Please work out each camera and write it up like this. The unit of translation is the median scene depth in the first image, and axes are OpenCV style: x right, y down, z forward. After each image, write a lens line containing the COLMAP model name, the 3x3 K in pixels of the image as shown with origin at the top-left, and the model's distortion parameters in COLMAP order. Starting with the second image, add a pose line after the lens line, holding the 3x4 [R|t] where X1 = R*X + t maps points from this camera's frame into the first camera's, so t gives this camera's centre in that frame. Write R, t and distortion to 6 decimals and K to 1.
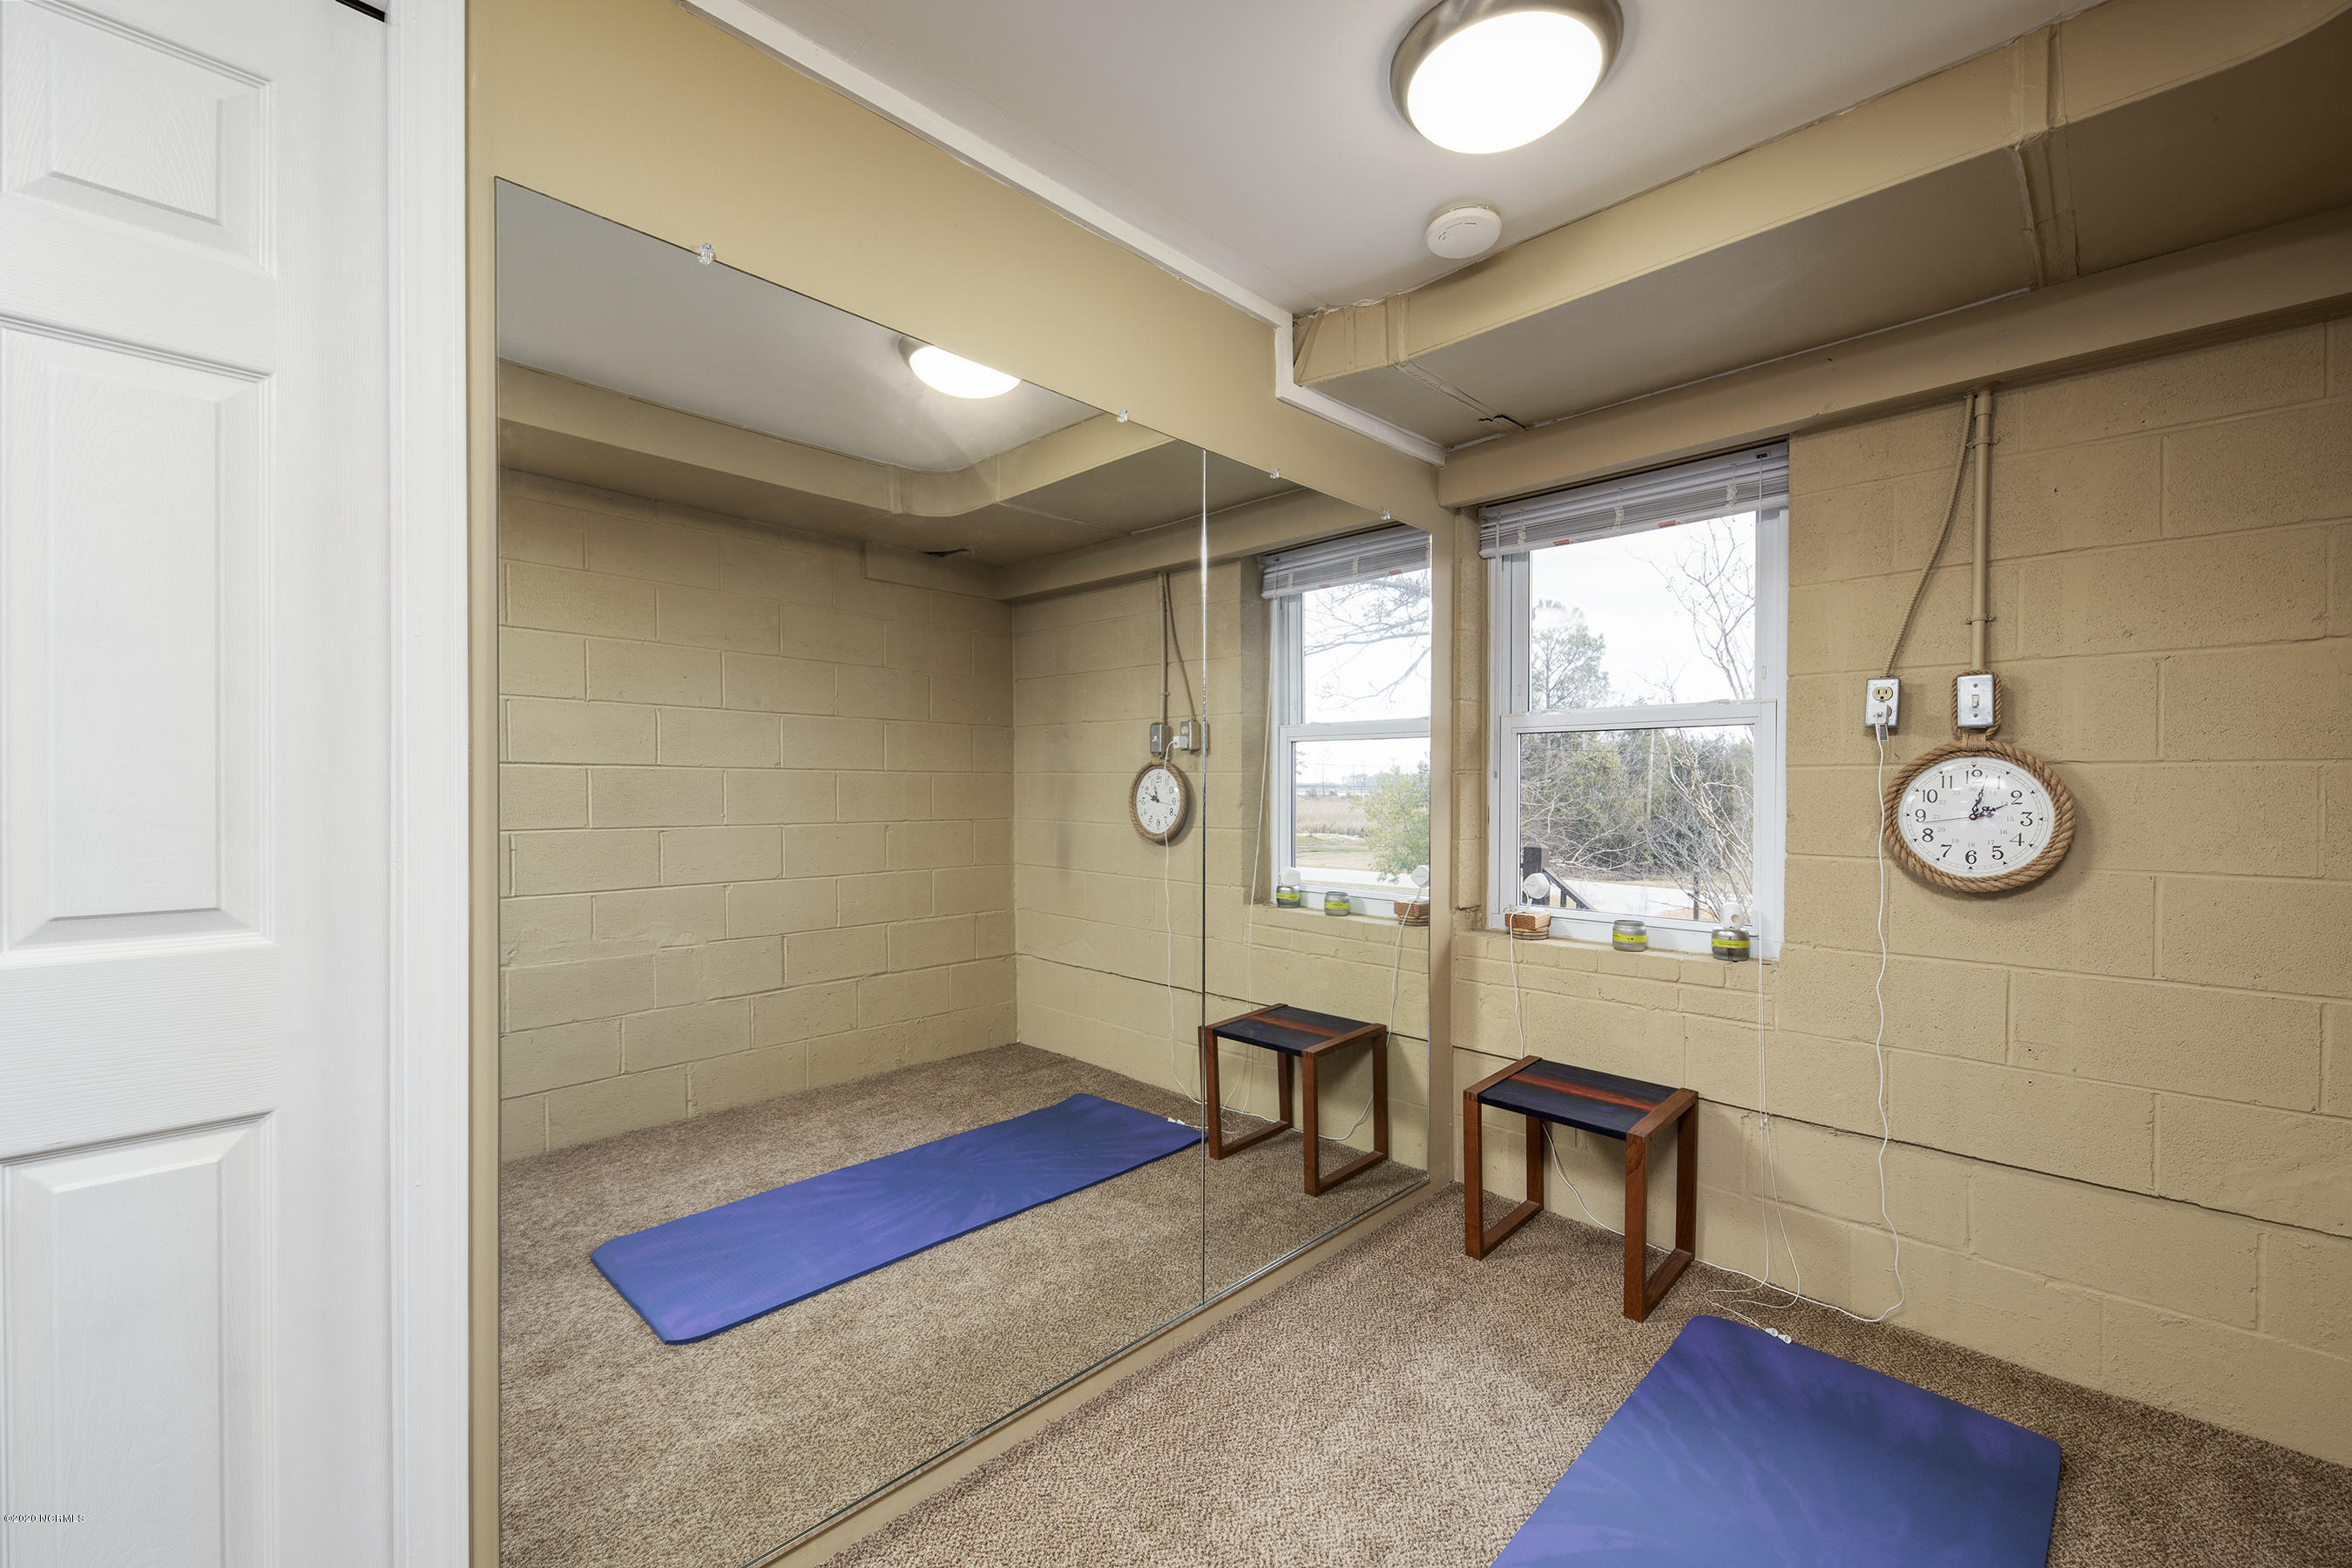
lens RADIAL K [[948.0, 0, 1184.3], [0, 948.0, 788.7], [0, 0, 1]] dist [0.000333, -0.000006]
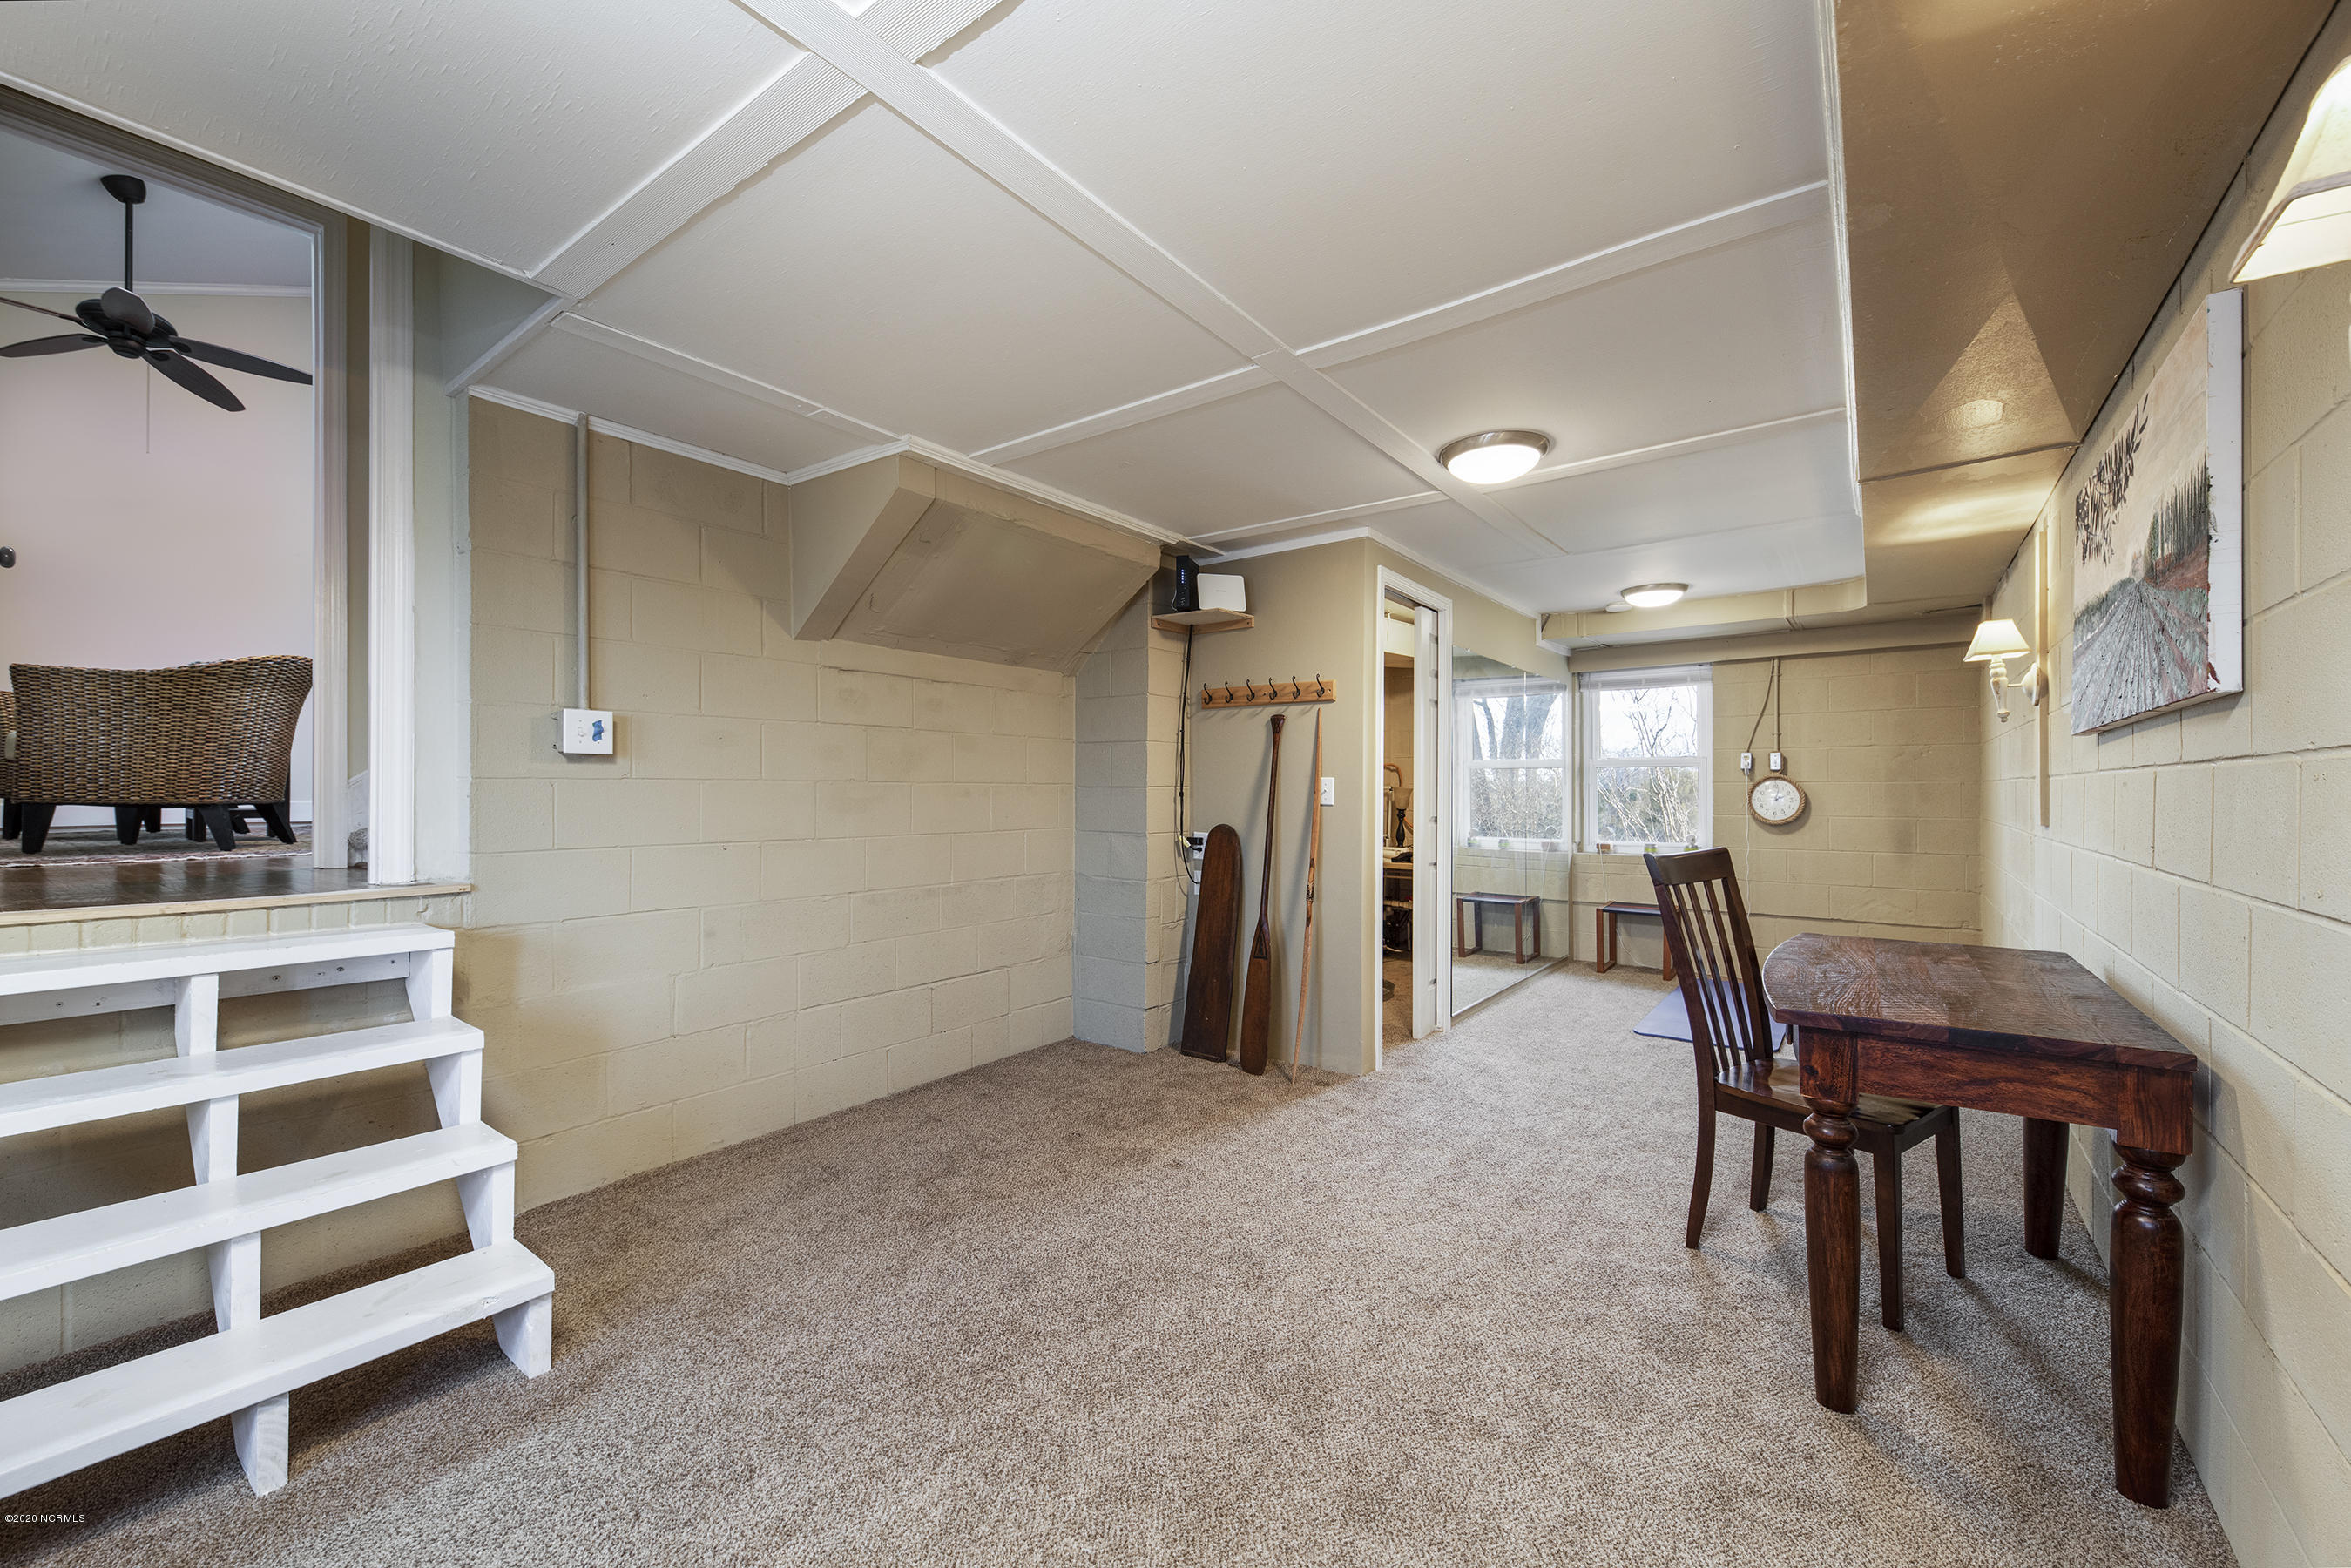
lens RADIAL K [[947.6, 0, 1169.1], [0, 947.6, 787.3], [0, 0, 1]] dist [0.000333, -0.000006]
pose [[0.994230, 0.001949, 0.107252, -1.391204], [-0.000070, 0.999847, -0.017515, 0.041326], [-0.107269, 0.017406, 0.994078, -1.769624]]
